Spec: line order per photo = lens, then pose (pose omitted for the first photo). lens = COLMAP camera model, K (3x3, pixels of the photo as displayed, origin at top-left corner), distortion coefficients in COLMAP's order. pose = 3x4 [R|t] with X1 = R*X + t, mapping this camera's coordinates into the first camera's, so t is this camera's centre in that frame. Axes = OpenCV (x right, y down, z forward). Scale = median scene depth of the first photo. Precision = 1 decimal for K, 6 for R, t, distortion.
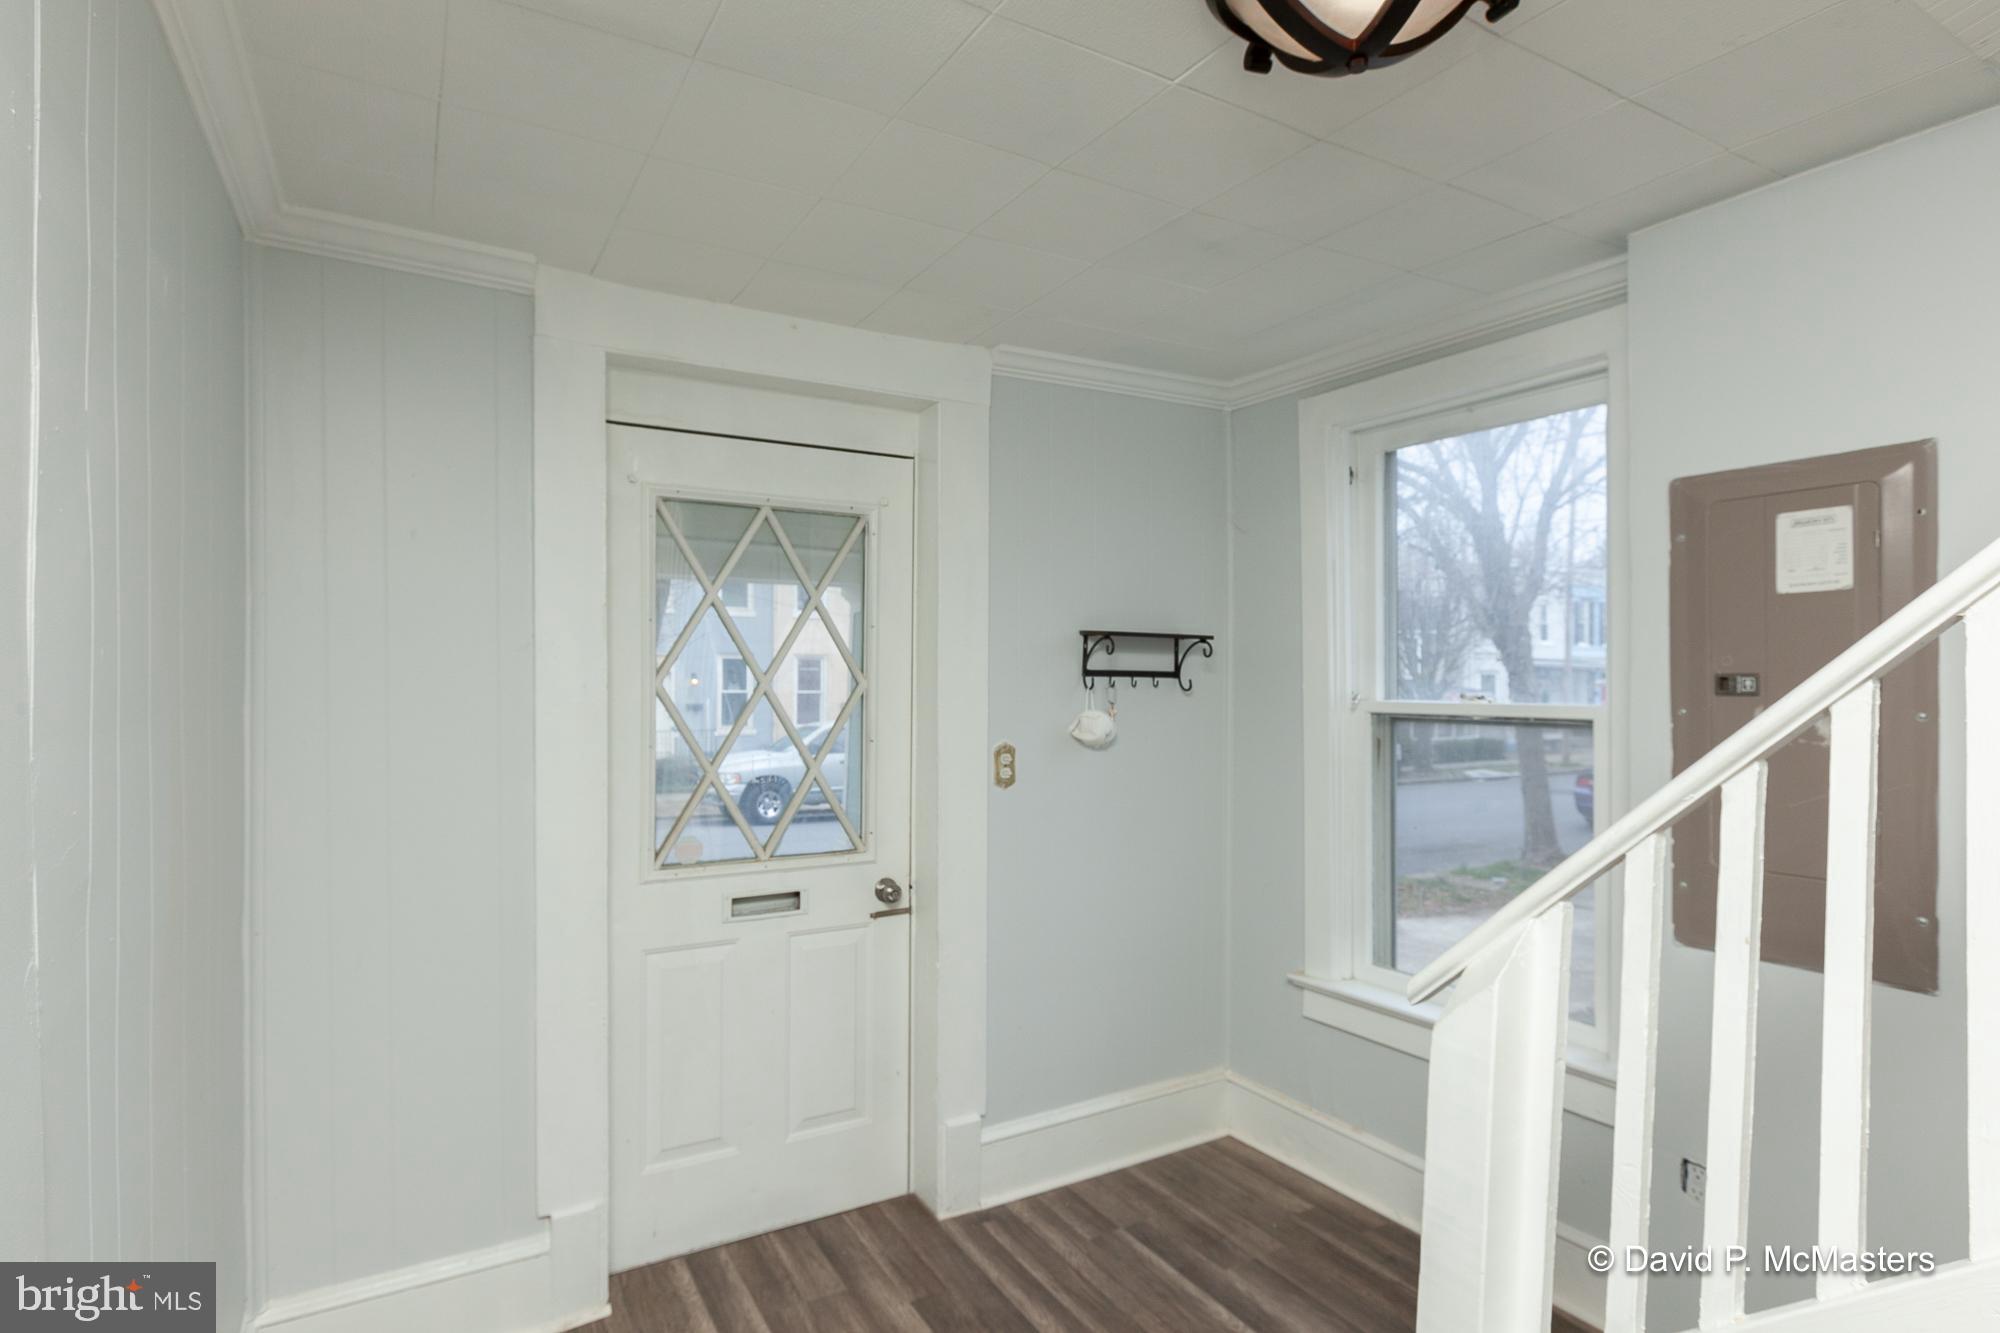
lens RADIAL K [[1054.5, 0, 1006.6], [0, 1054.5, 675.9], [0, 0, 1]] dist [-0.004234, -0.000266]
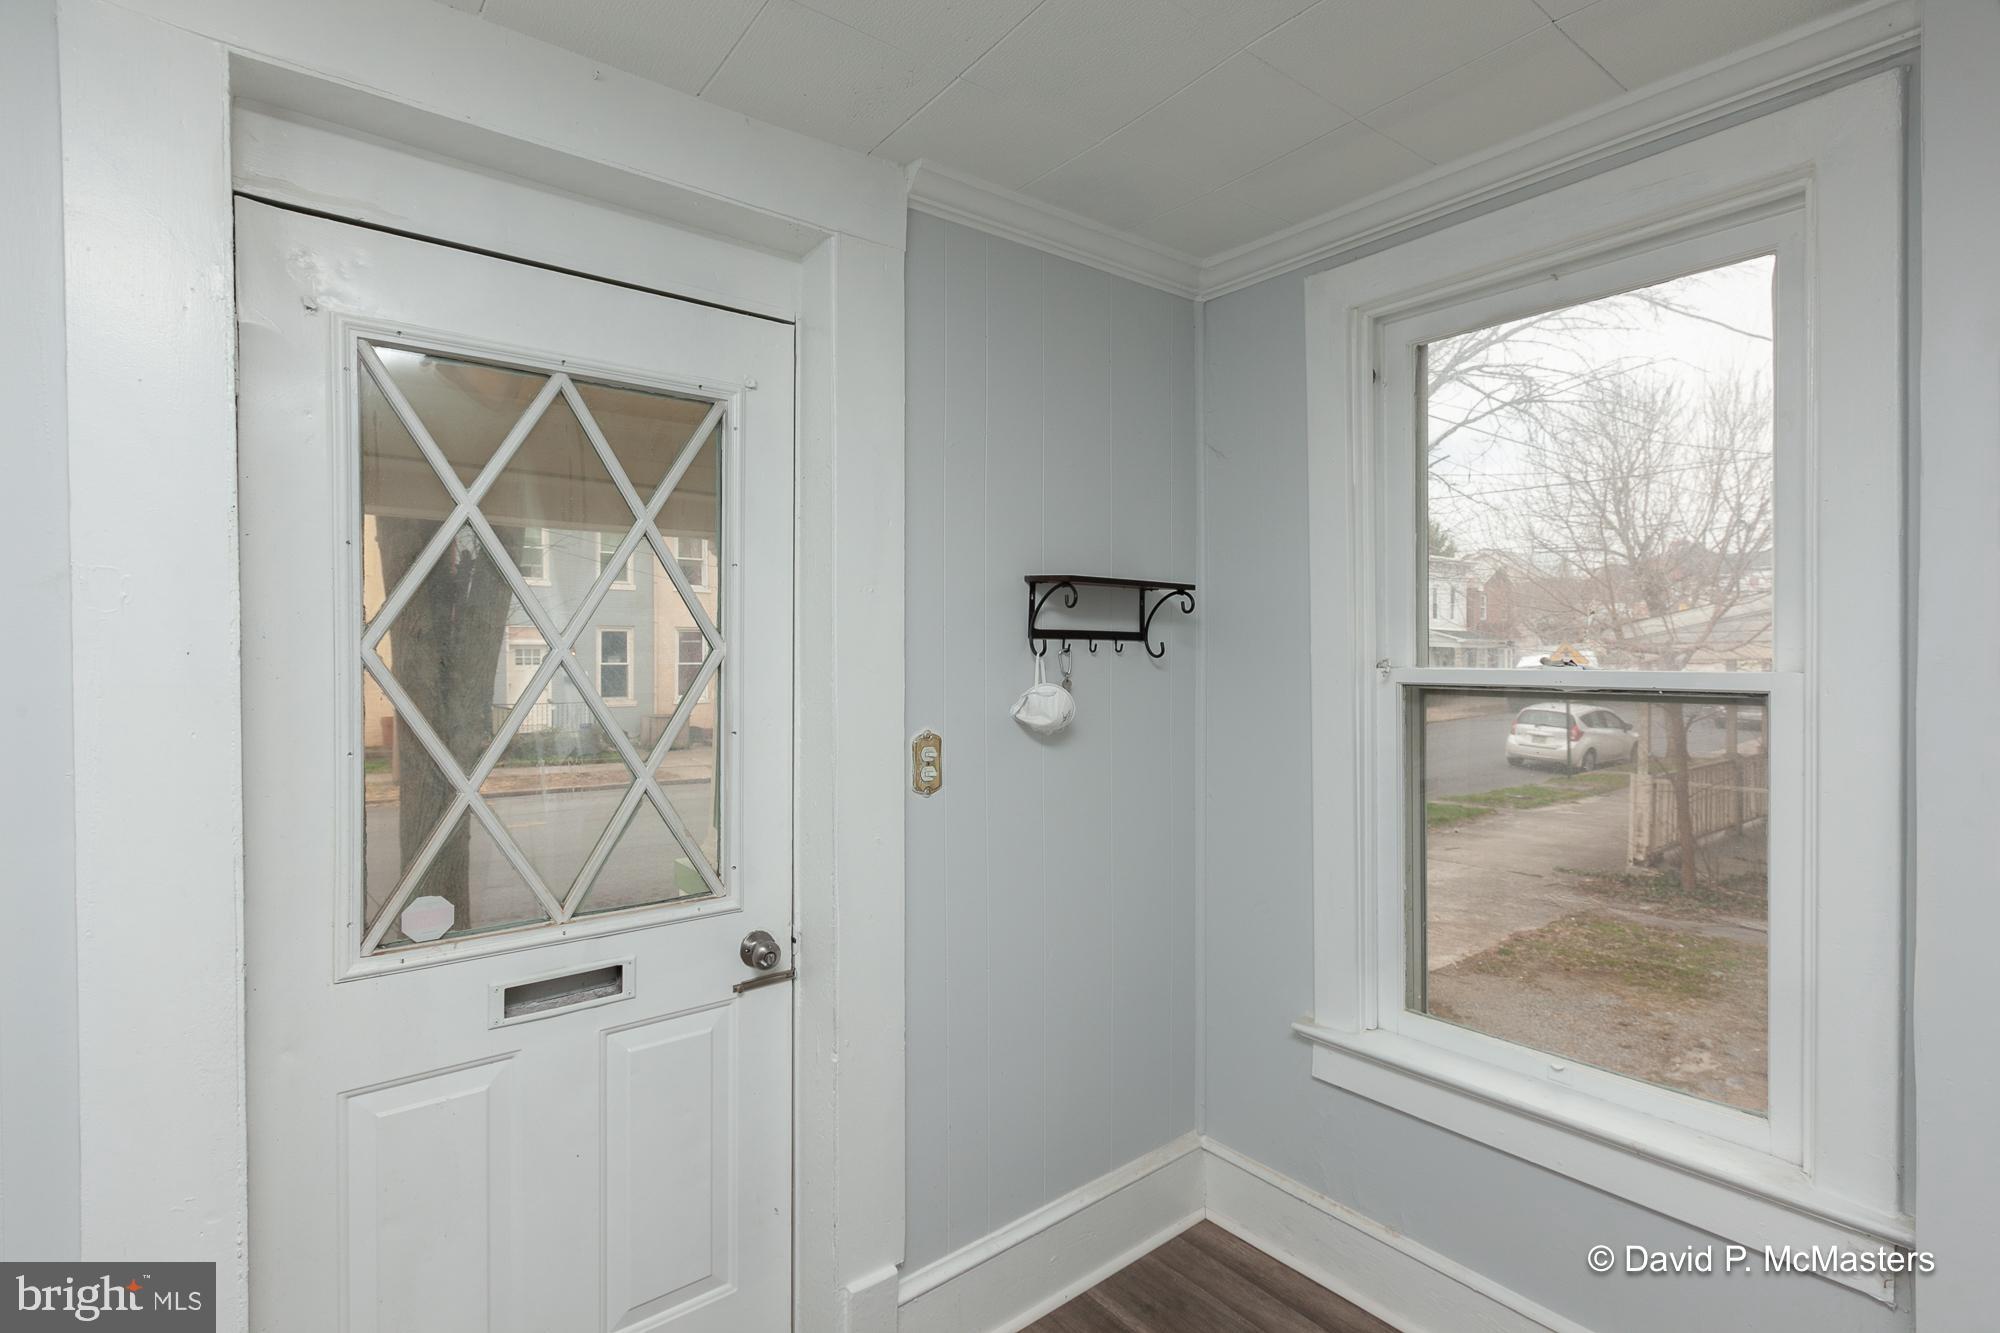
lens RADIAL K [[921.1, 0, 995.1], [0, 921.1, 656.7], [0, 0, 1]] dist [0.004106, -0.002692]
pose [[0.991982, -0.005822, 0.126246, -0.033548], [0.004692, 0.999946, 0.009250, 0.007266], [-0.126293, -0.008583, 0.991956, 0.369570]]
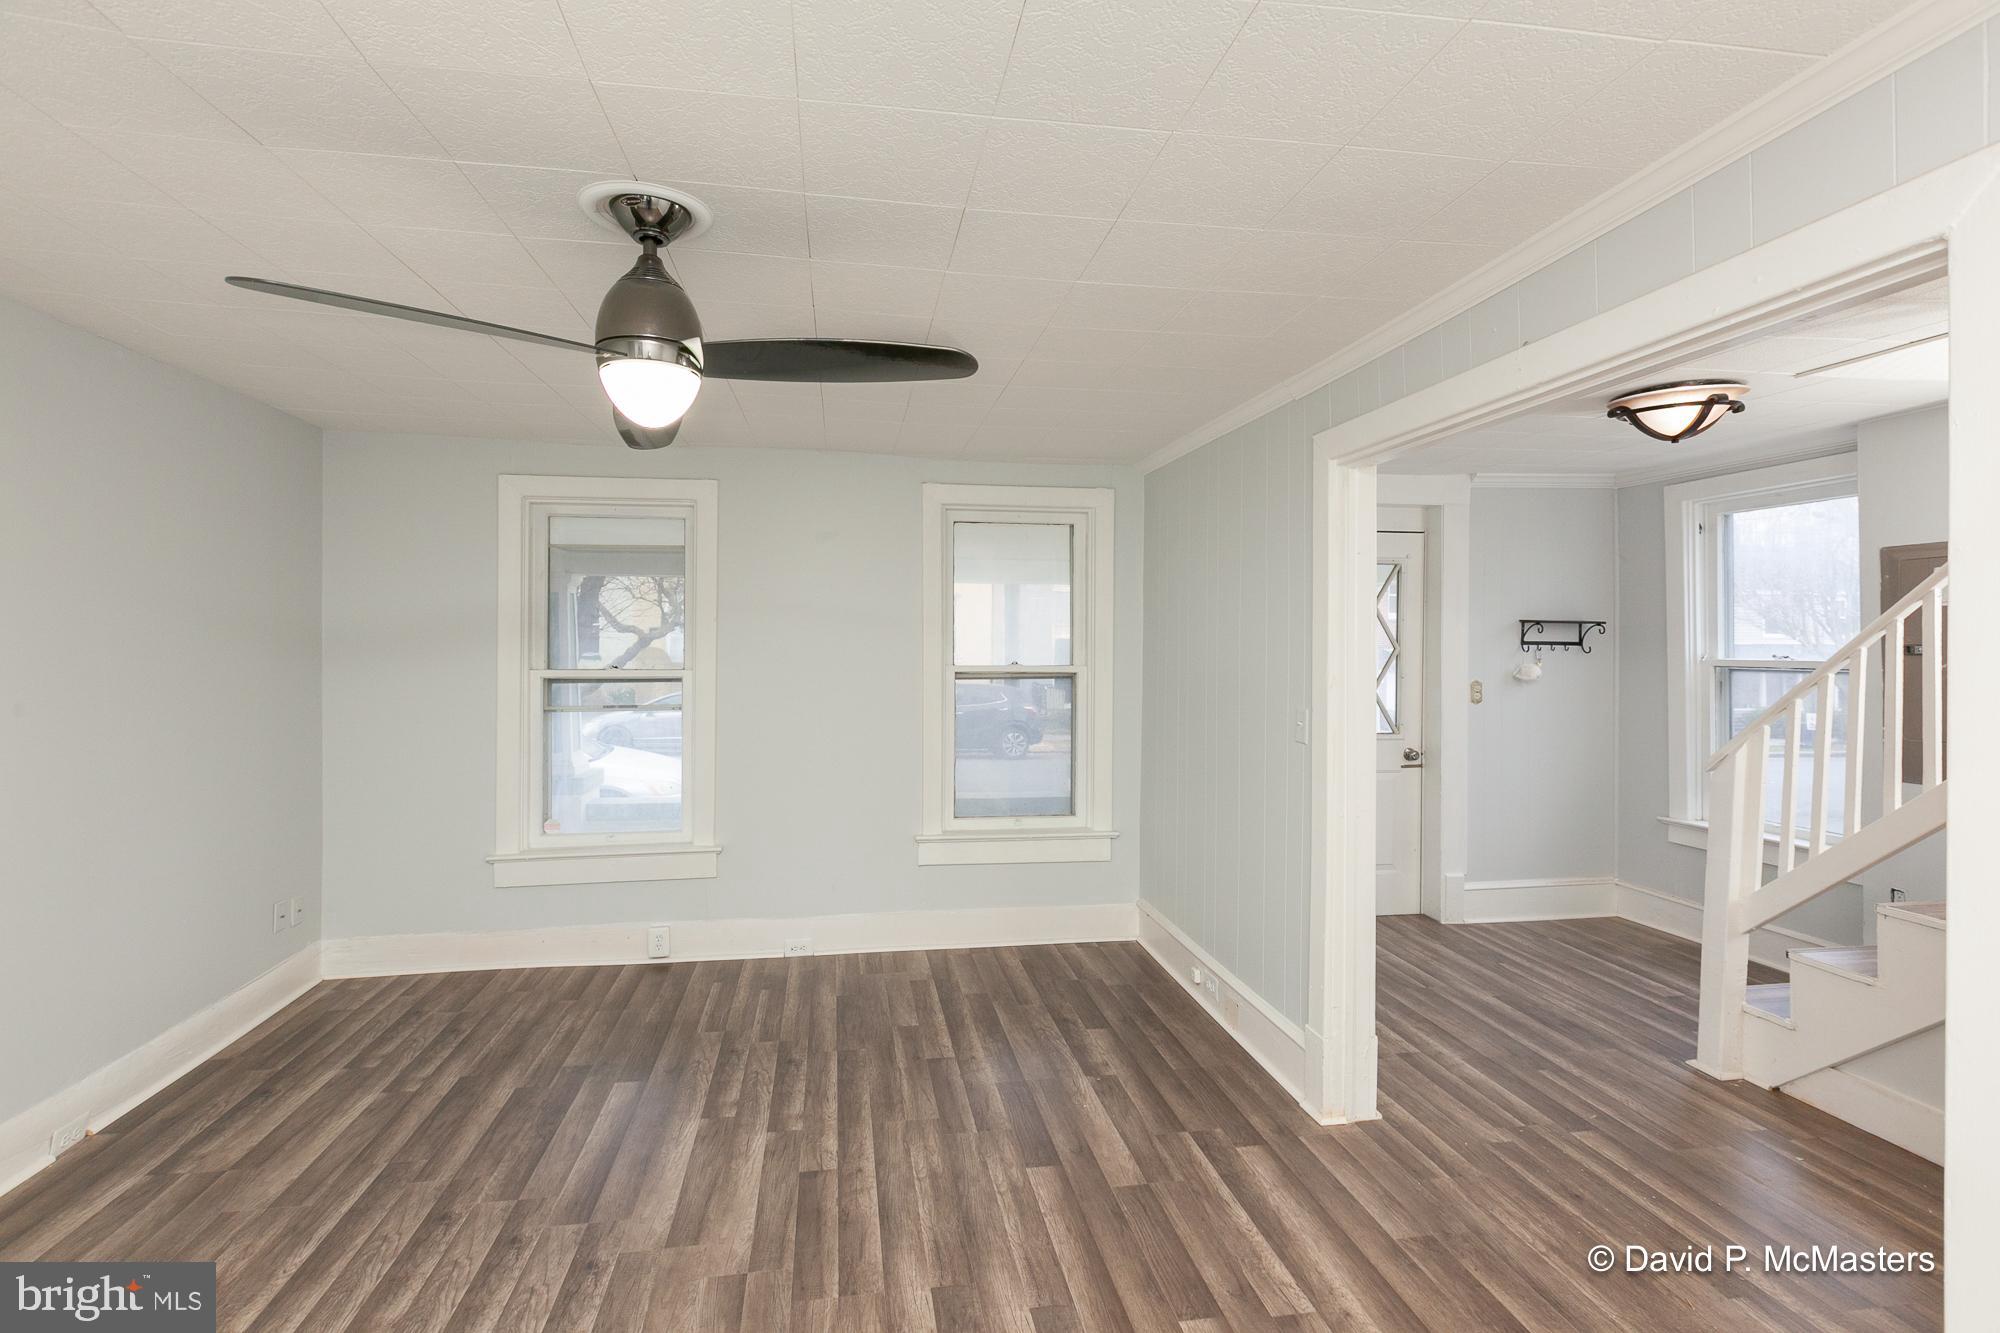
lens RADIAL K [[921.1, 0, 984.8], [0, 921.1, 640.3], [0, 0, 1]] dist [0.004106, -0.002692]
pose [[0.929981, -0.002027, -0.367602, -0.207526], [0.000173, 0.999987, -0.005077, 0.000611], [0.367608, 0.004658, 0.929969, -0.834983]]
